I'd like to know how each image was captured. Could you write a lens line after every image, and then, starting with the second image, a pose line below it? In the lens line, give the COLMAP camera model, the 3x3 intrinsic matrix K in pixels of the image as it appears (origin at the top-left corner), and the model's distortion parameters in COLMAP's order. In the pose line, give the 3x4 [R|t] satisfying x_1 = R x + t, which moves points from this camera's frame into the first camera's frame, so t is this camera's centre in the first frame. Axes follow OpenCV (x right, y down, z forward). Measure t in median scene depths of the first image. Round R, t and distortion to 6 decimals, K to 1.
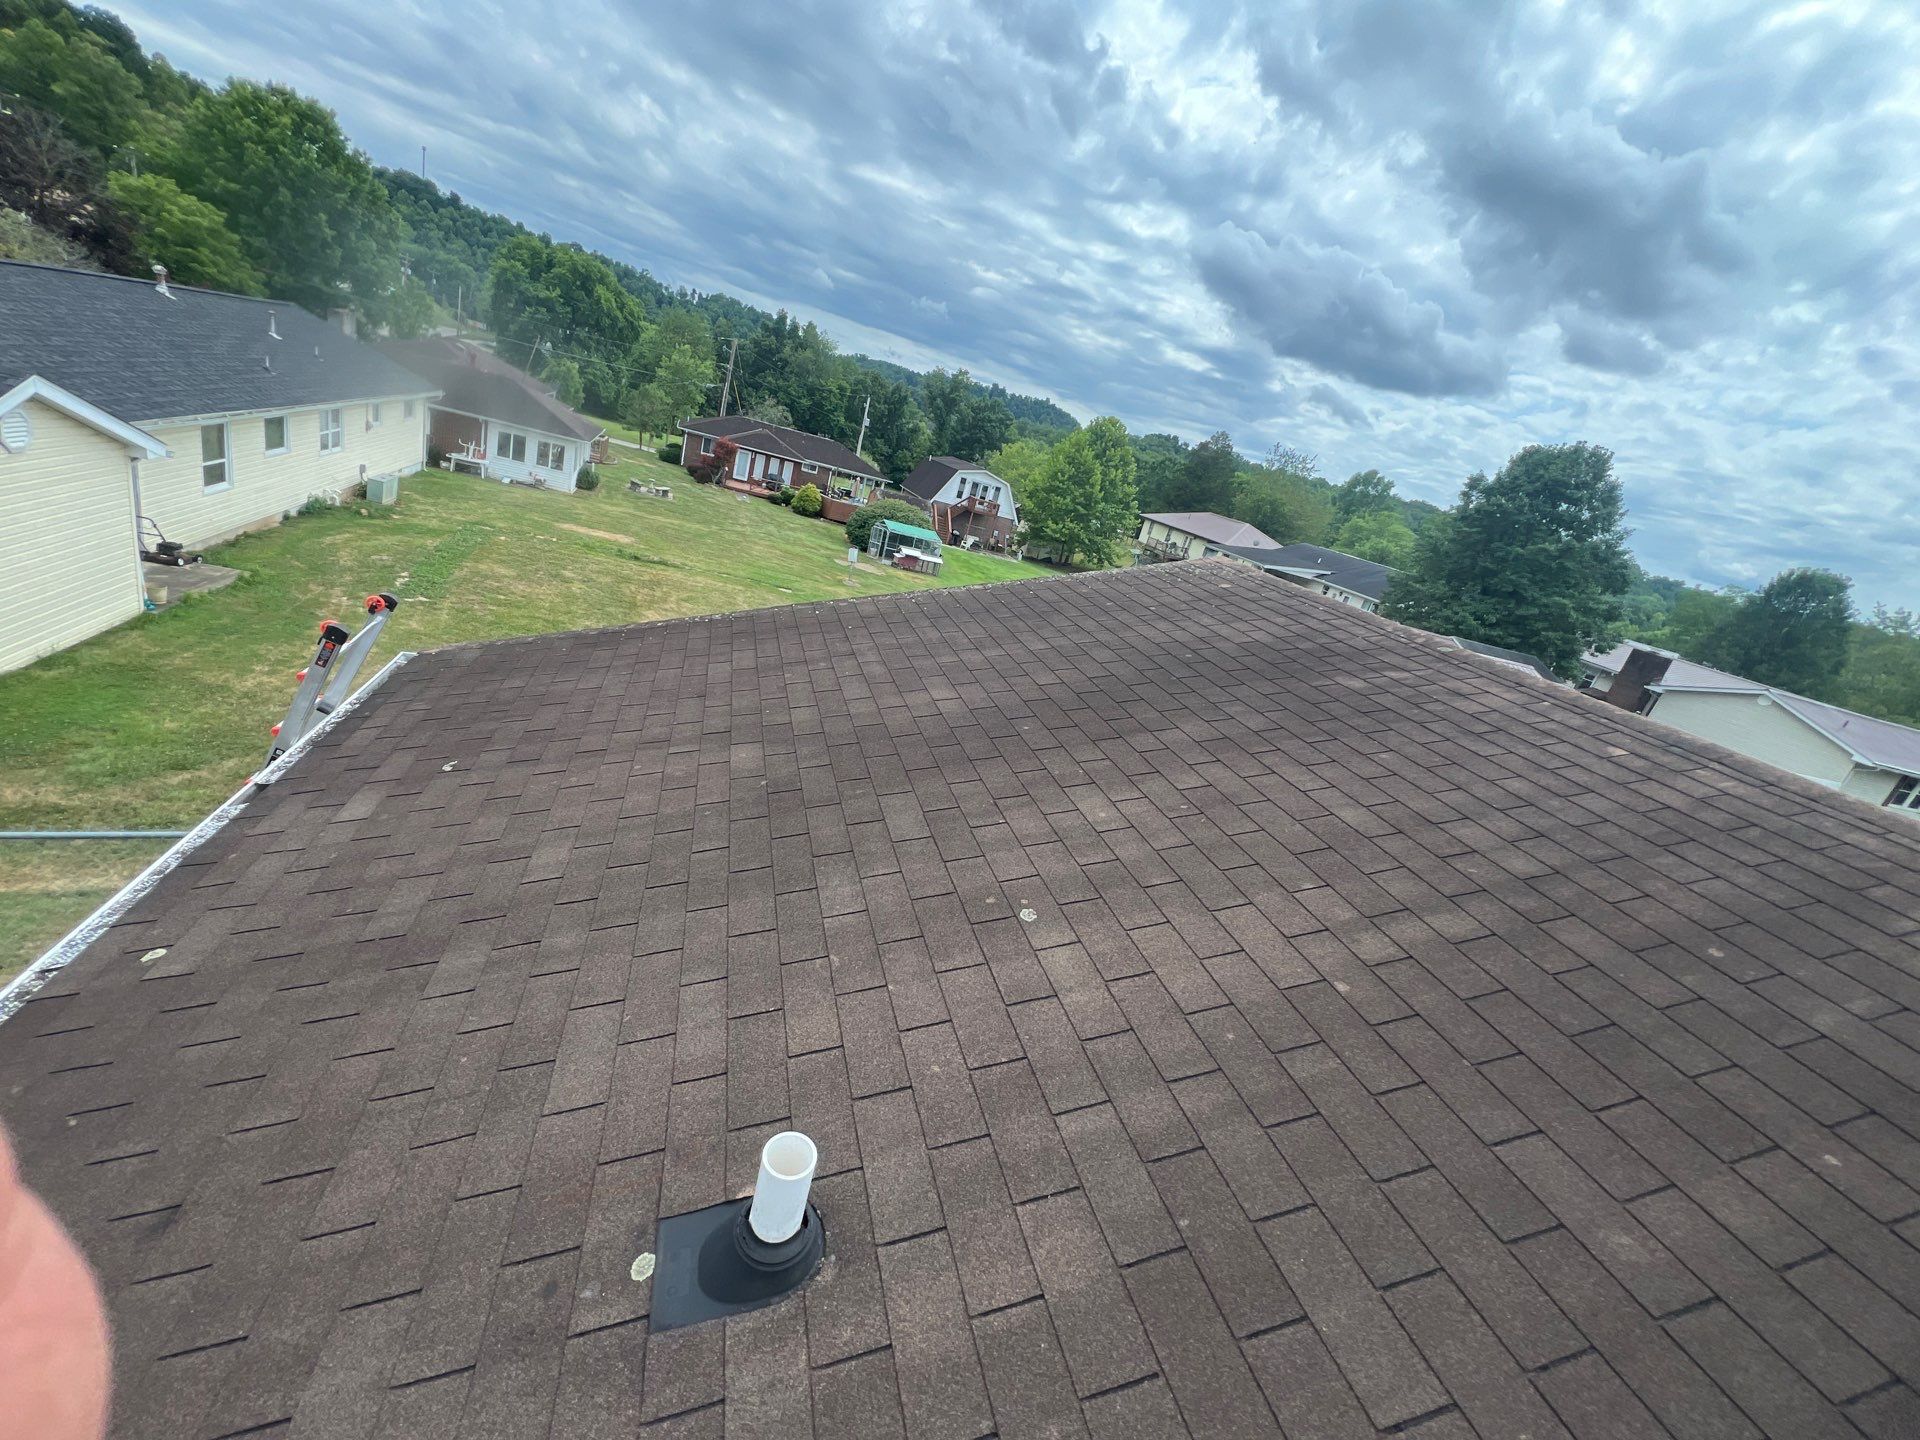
lens RADIAL K [[769.0, 0, 960.0], [0, 769.0, 720.0], [0, 0, 1]] dist [-0.001456, -0.000020]
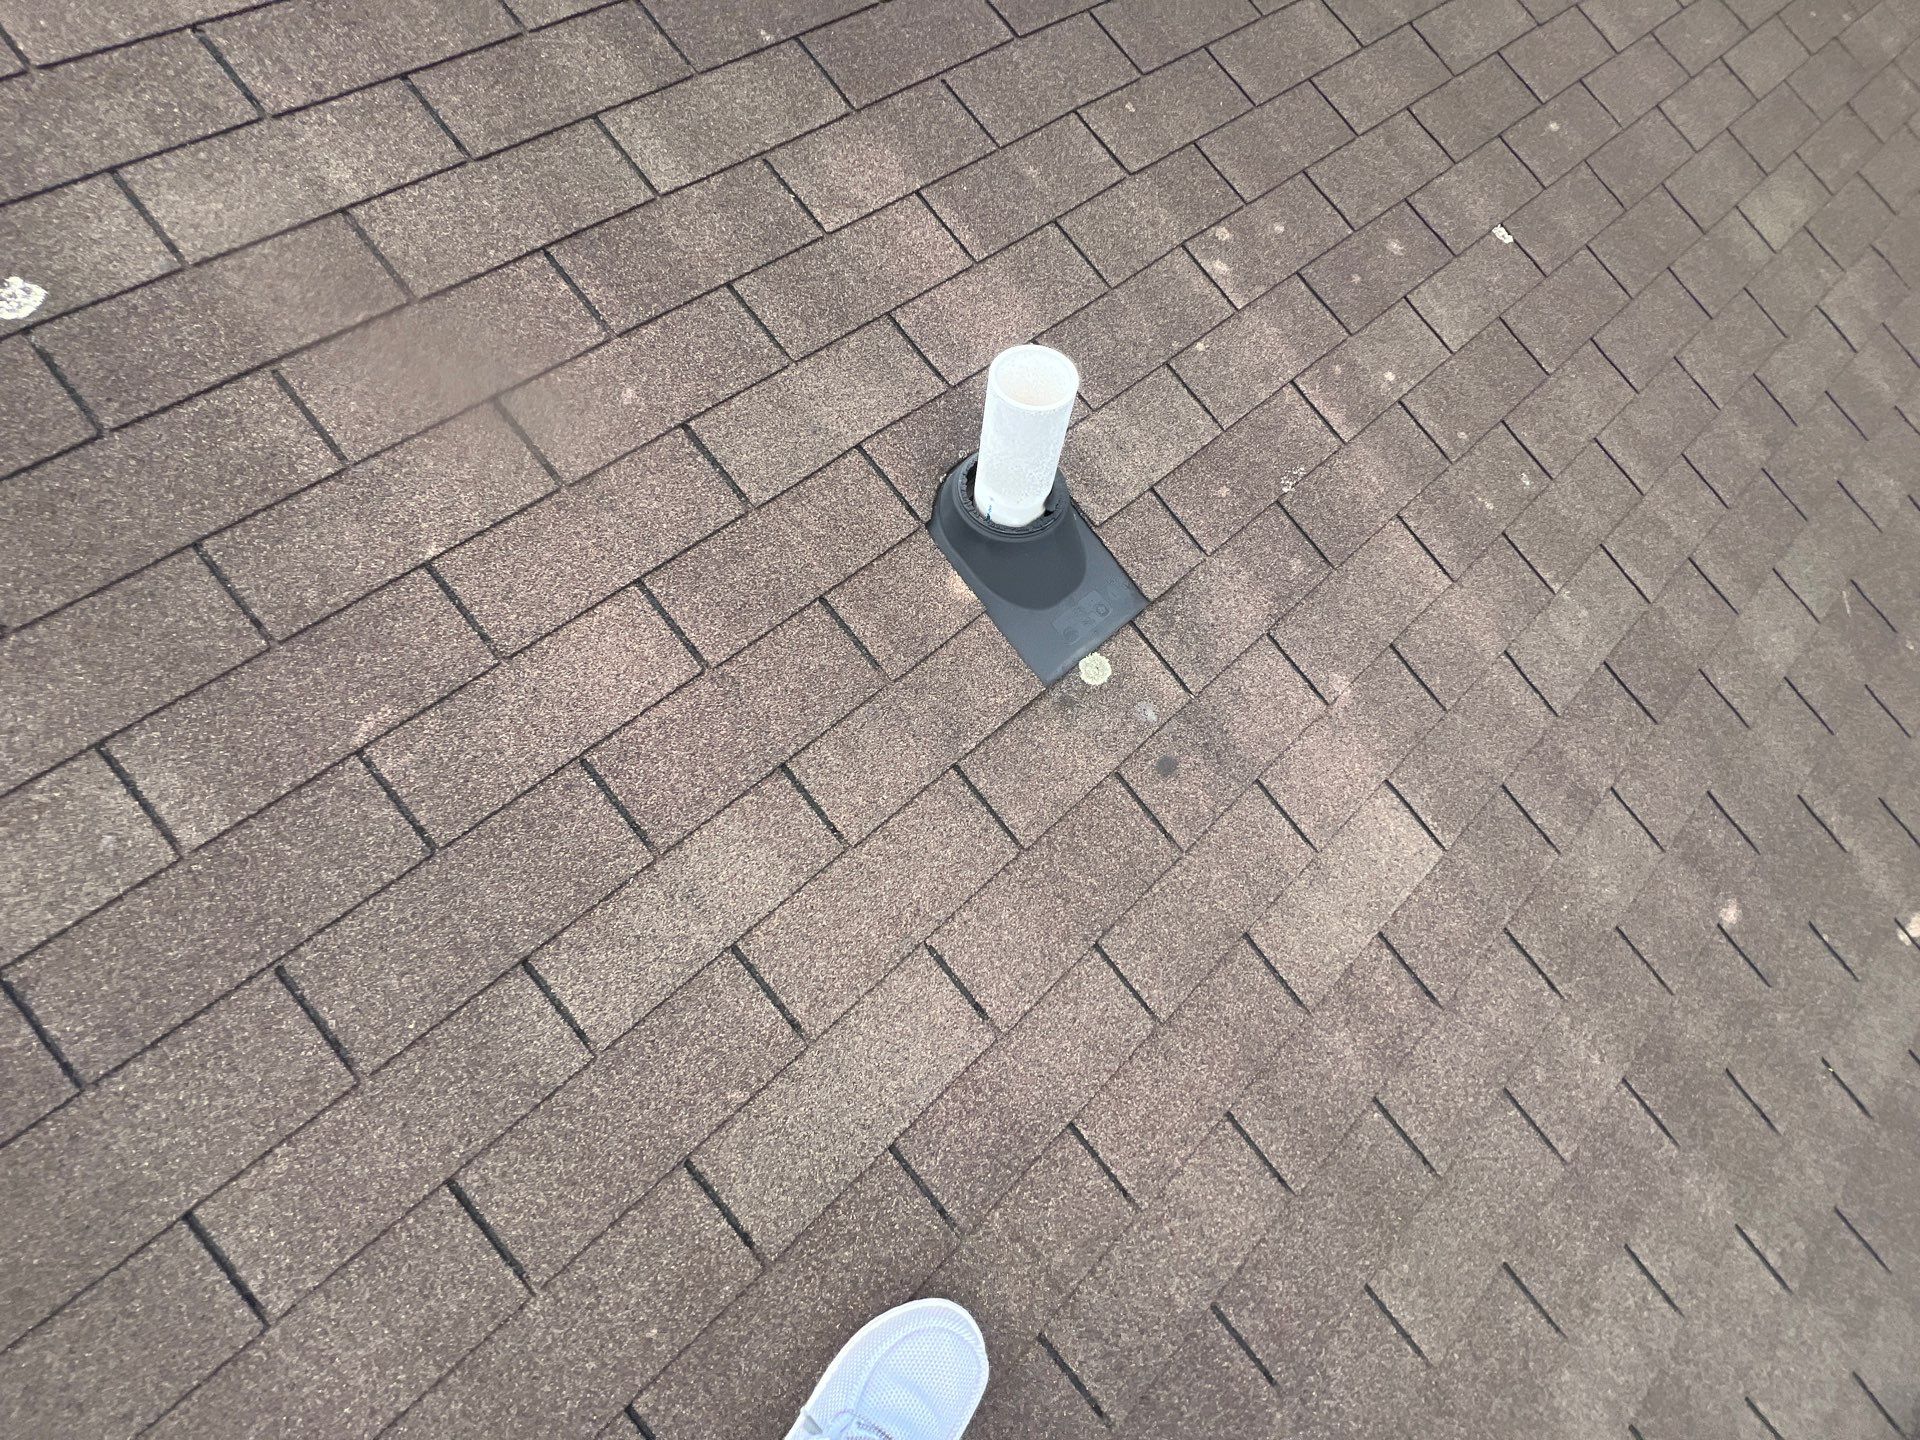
lens RADIAL K [[769.0, 0, 960.0], [0, 769.0, 720.0], [0, 0, 1]] dist [-0.001456, -0.000020]
pose [[-0.420264, -0.899124, 0.122285, -0.472671], [0.158519, 0.059943, 0.985535, -0.015791], [-0.893448, 0.433569, 0.117336, 1.011919]]
